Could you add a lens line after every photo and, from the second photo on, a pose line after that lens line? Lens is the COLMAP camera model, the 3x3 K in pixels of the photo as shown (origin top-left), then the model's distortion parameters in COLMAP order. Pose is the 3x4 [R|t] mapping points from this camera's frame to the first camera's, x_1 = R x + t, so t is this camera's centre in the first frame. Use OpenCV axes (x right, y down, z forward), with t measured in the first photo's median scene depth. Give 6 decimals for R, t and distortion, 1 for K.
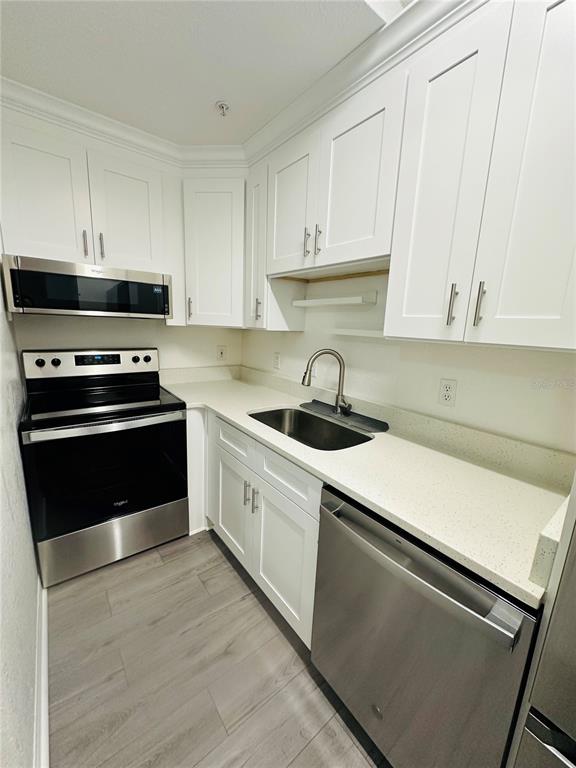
lens RADIAL K [[304.6, 0, 285.8], [0, 304.6, 384.1], [0, 0, 1]] dist [-0.001336, 0.001104]
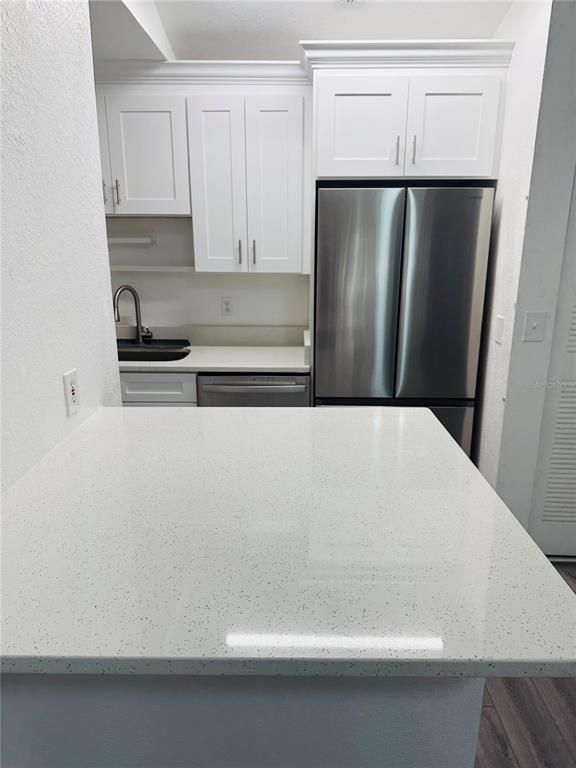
lens RADIAL K [[536.5, 0, 289.6], [0, 536.5, 385.9], [0, 0, 1]] dist [0.002831, -0.000112]
pose [[0.634505, -0.251085, 0.730999, -0.956767], [0.172795, 0.967908, 0.182474, -0.016469], [-0.753356, 0.010532, 0.657529, -0.684839]]
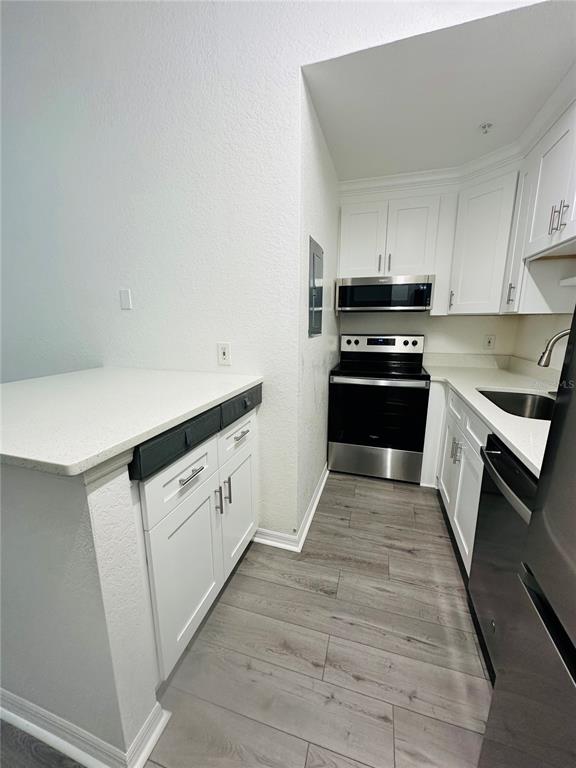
lens RADIAL K [[304.6, 0, 290.1], [0, 304.6, 384.9], [0, 0, 1]] dist [-0.001336, 0.001104]
pose [[0.579893, 0.126336, -0.804837, 0.379857], [-0.136048, 0.989048, 0.057228, 0.115234], [0.803253, 0.076311, 0.590730, -0.215428]]
